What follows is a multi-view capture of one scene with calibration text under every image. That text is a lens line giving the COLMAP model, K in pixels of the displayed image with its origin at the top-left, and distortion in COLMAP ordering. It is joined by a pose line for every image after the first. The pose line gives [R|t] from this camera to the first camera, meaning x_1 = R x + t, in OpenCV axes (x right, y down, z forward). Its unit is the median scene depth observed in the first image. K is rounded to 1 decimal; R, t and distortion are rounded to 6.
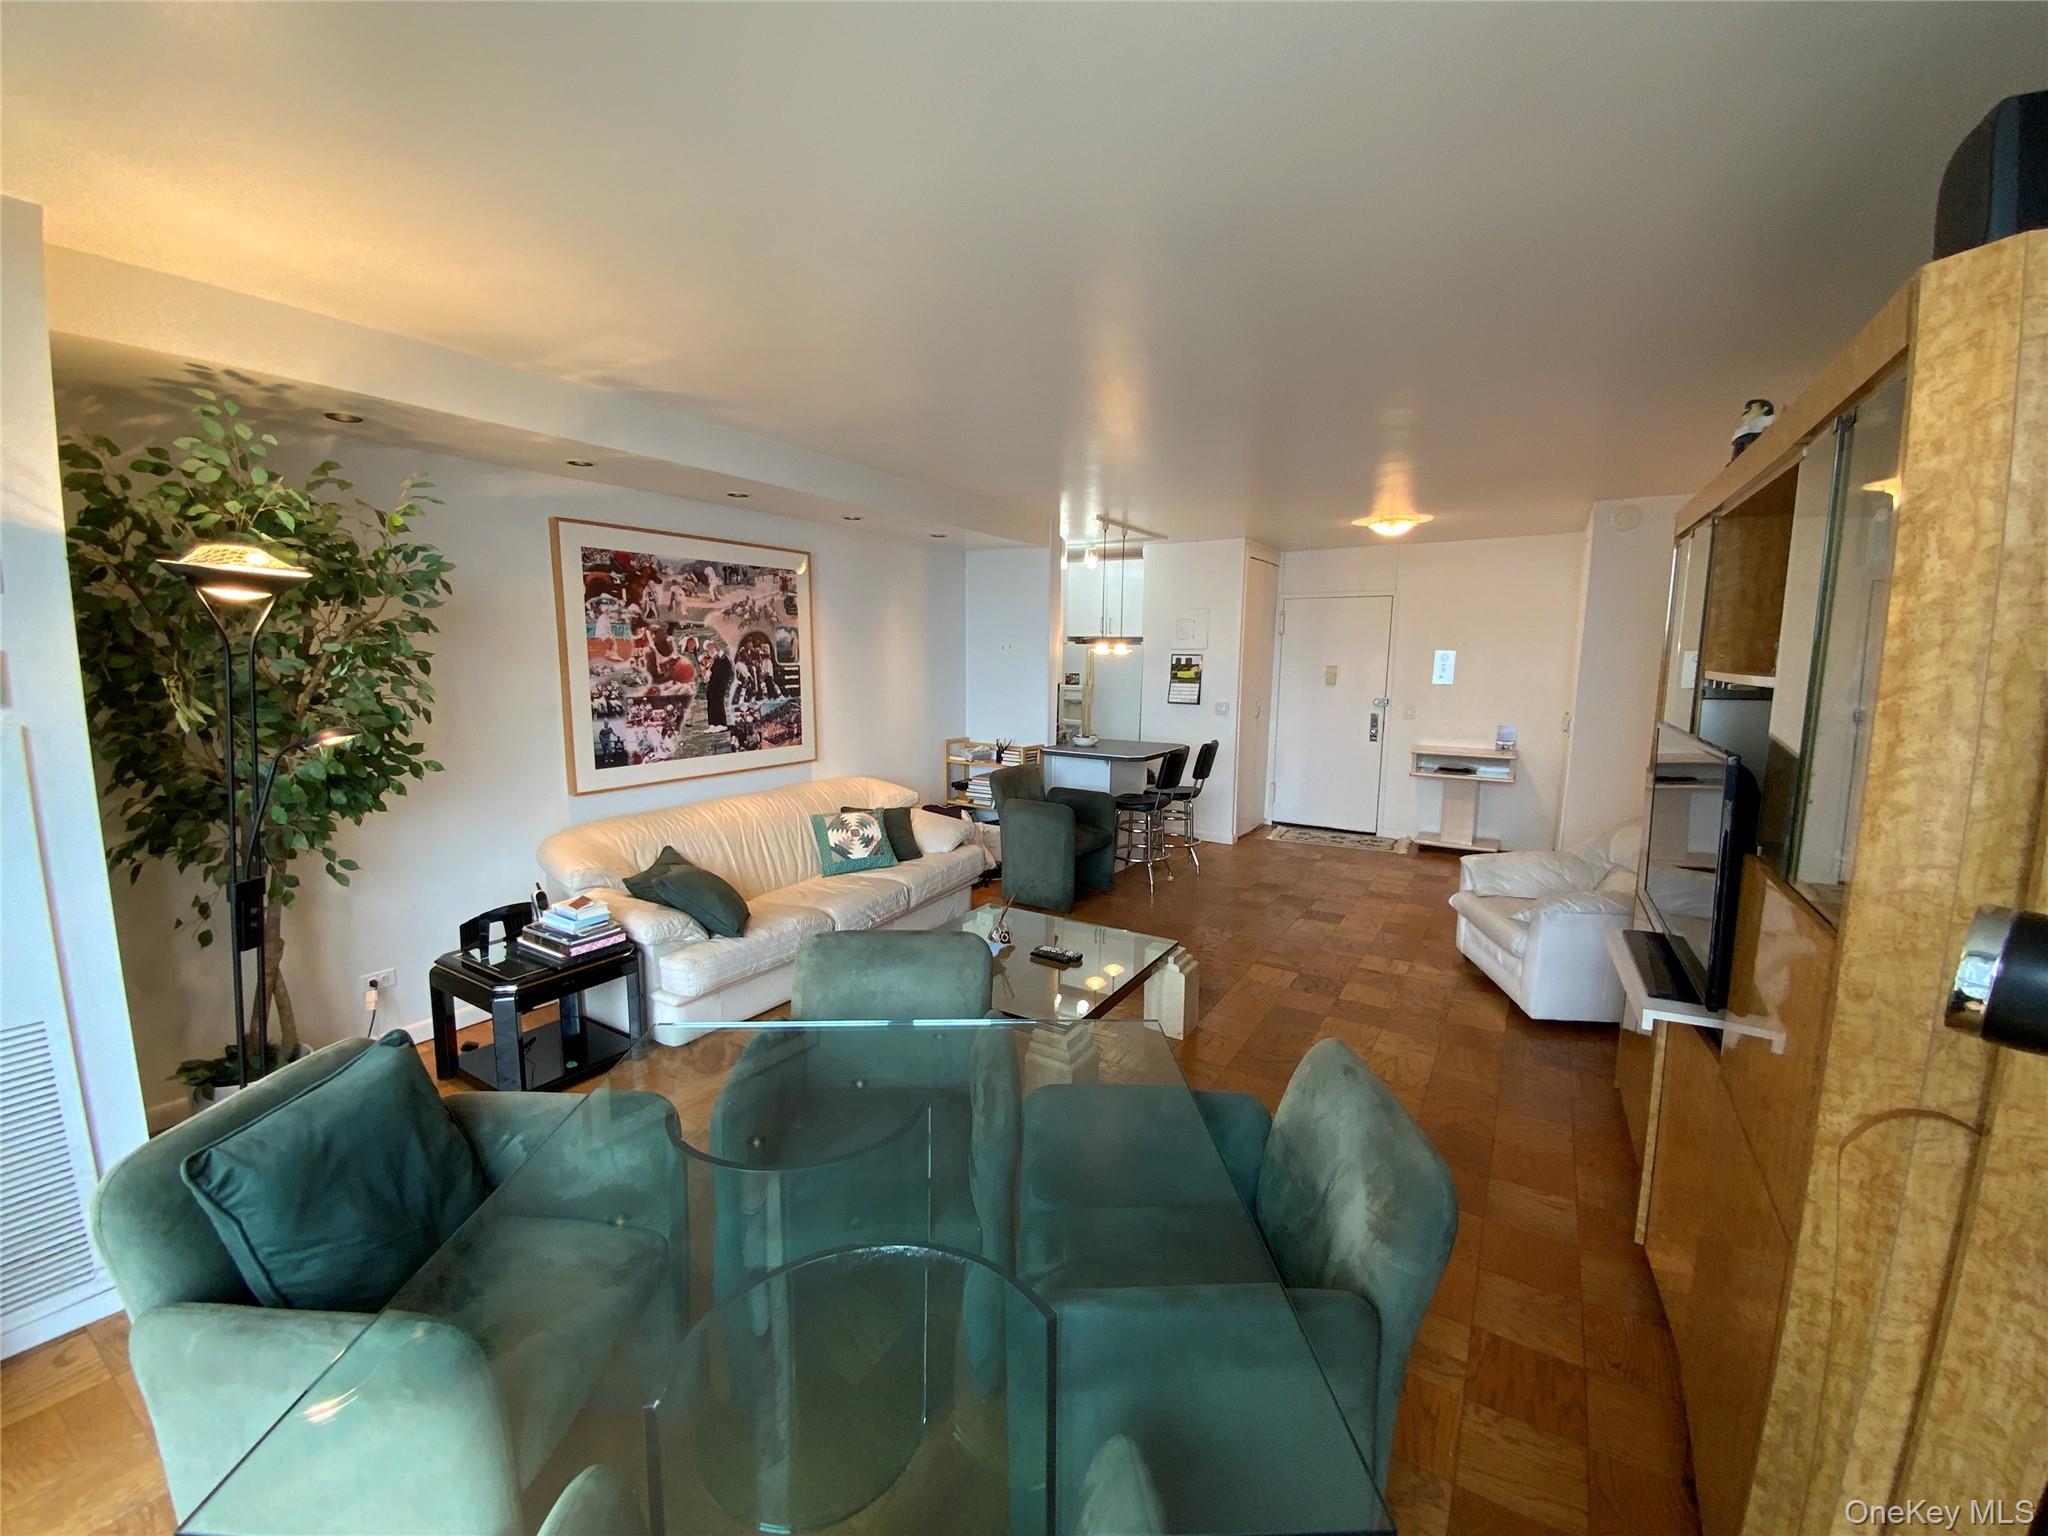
lens RADIAL K [[829.7, 0, 1026.0], [0, 829.7, 765.2], [0, 0, 1]] dist [0.056277, -0.036163]
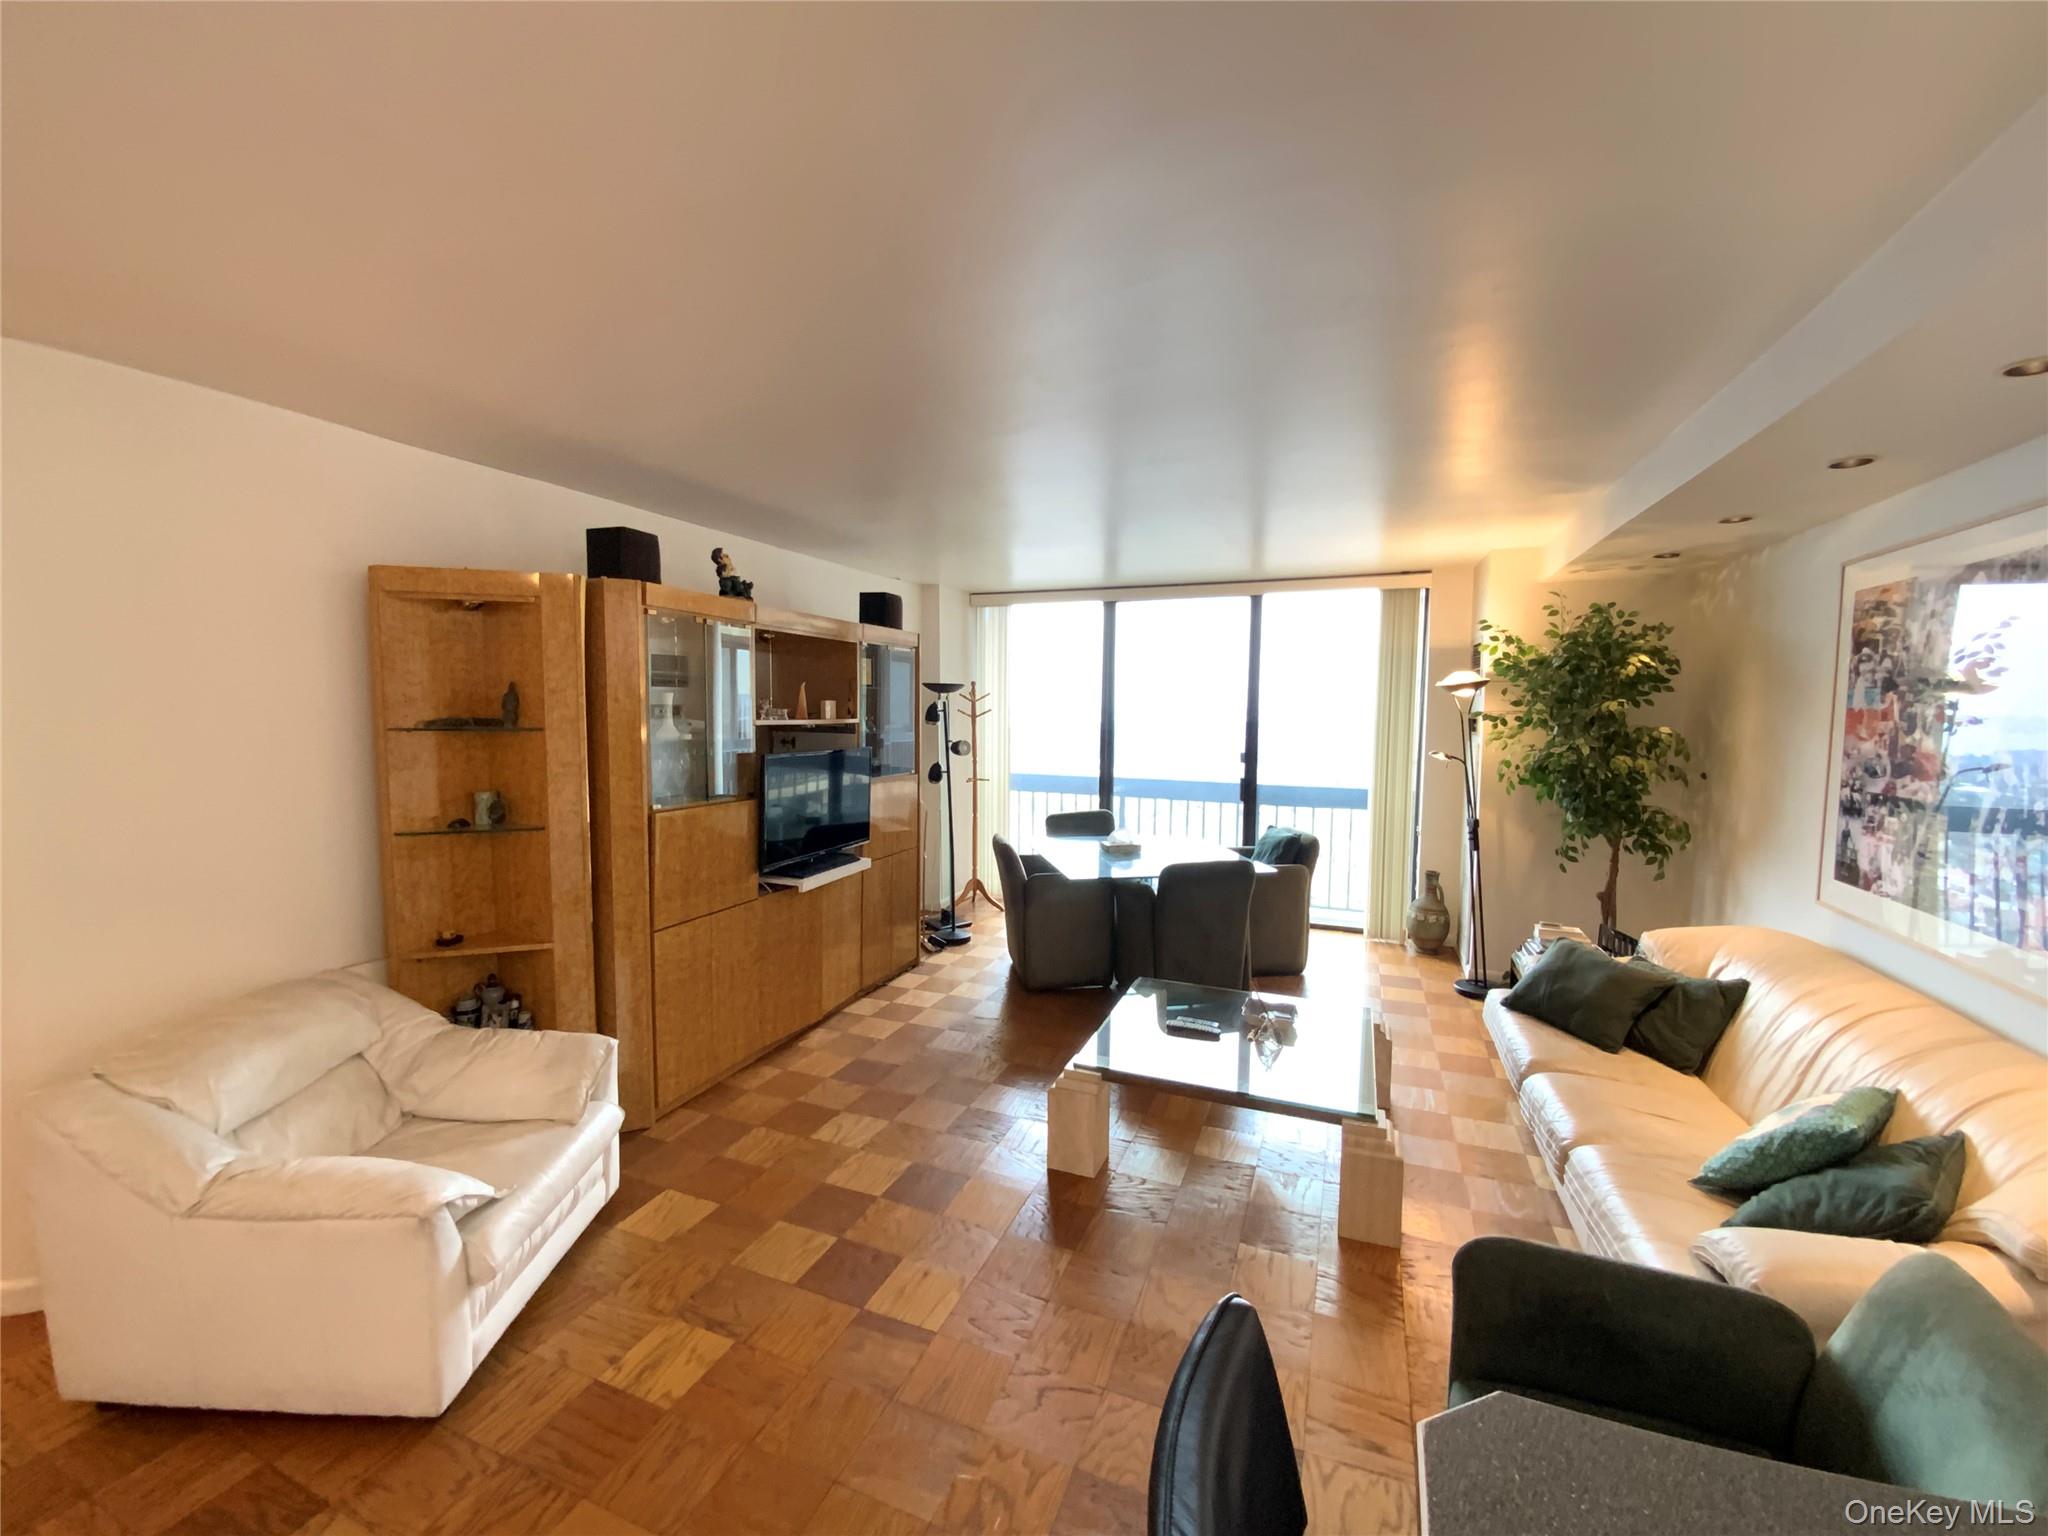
lens RADIAL K [[836.5, 0, 1027.8], [0, 836.5, 767.0], [0, 0, 1]] dist [0.010291, -0.011536]
pose [[-0.982334, -0.002279, -0.187123, 0.311551], [-0.040833, 0.978443, 0.202441, -0.195732], [0.182628, 0.206505, -0.961251, 1.410936]]
